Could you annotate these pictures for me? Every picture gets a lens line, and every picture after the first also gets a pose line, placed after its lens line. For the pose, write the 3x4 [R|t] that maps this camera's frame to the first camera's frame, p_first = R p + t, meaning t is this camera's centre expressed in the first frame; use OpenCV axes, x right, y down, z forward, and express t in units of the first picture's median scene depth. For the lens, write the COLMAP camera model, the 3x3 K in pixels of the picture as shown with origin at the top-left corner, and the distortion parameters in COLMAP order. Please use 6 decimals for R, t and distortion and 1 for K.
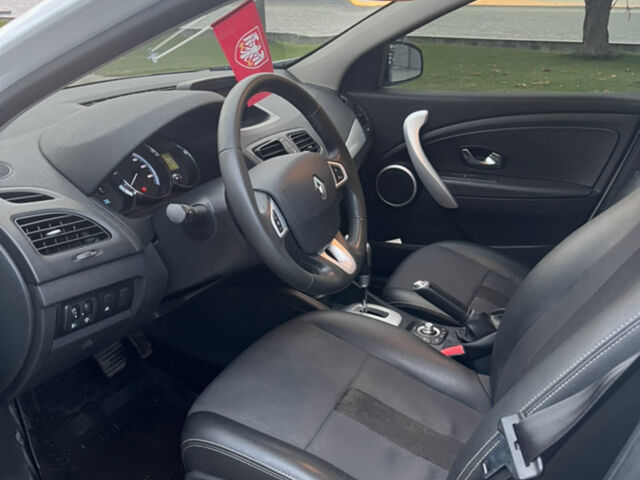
lens RADIAL K [[668.6, 0, 320.0], [0, 668.6, 240.0], [0, 0, 1]] dist [0.084738, -0.016068]
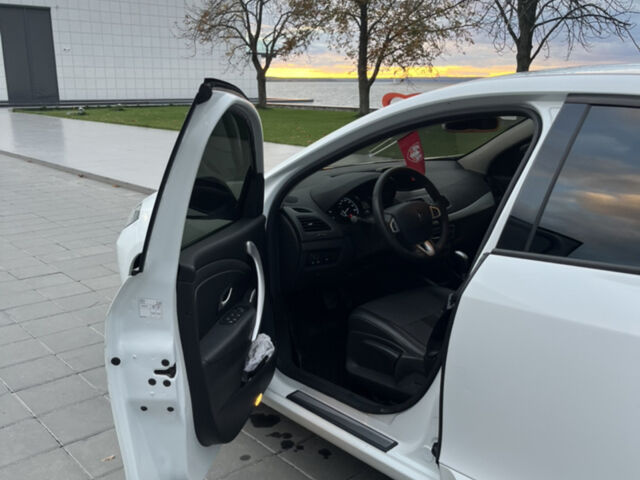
lens RADIAL K [[668.6, 0, 320.0], [0, 668.6, 240.0], [0, 0, 1]] dist [0.084738, -0.016068]
pose [[0.922108, 0.079626, -0.378652, 0.583576], [-0.122348, 0.988389, -0.090101, 0.260345], [0.367081, 0.129410, 0.921143, -1.266696]]
